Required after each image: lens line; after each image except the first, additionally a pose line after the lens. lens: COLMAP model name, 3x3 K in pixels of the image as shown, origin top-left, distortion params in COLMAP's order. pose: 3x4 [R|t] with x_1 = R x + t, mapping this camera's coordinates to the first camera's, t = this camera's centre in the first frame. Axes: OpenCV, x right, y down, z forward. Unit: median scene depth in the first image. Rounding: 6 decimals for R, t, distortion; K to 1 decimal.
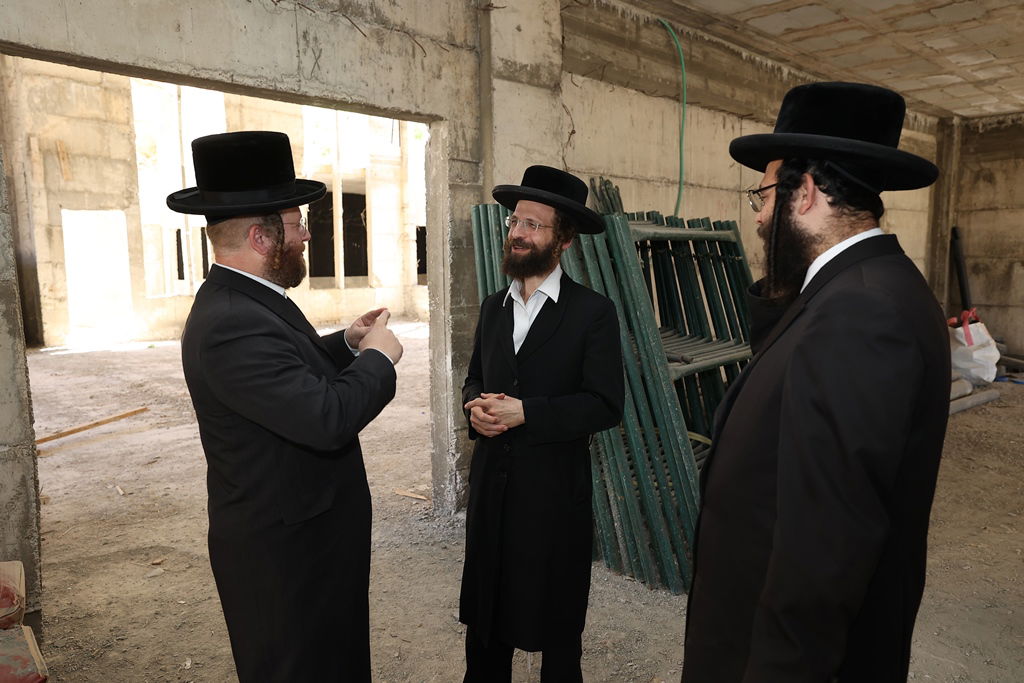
lens RADIAL K [[767.6, 0, 514.9], [0, 767.6, 336.7], [0, 0, 1]] dist [0.036001, 0.020226]
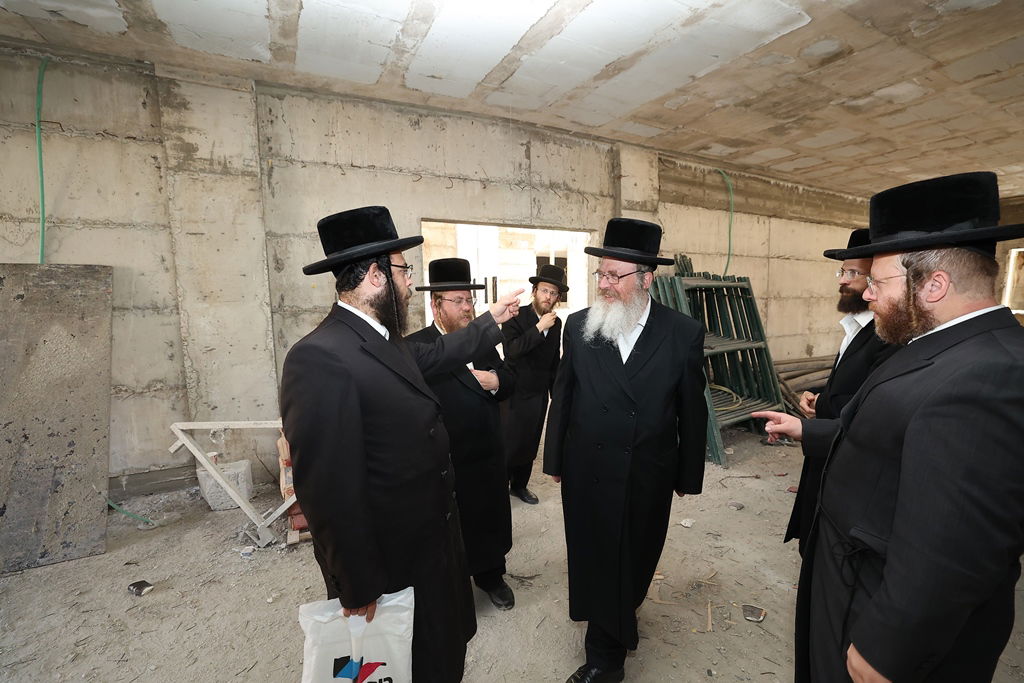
lens RADIAL K [[433.6, 0, 511.4], [0, 433.6, 344.6], [0, 0, 1]] dist [-0.032014, -0.001943]
pose [[0.949336, 0.032110, -0.312617, 0.054280], [-0.025720, 0.999368, 0.024544, 0.005014], [0.313207, -0.015261, 0.949562, -0.167040]]
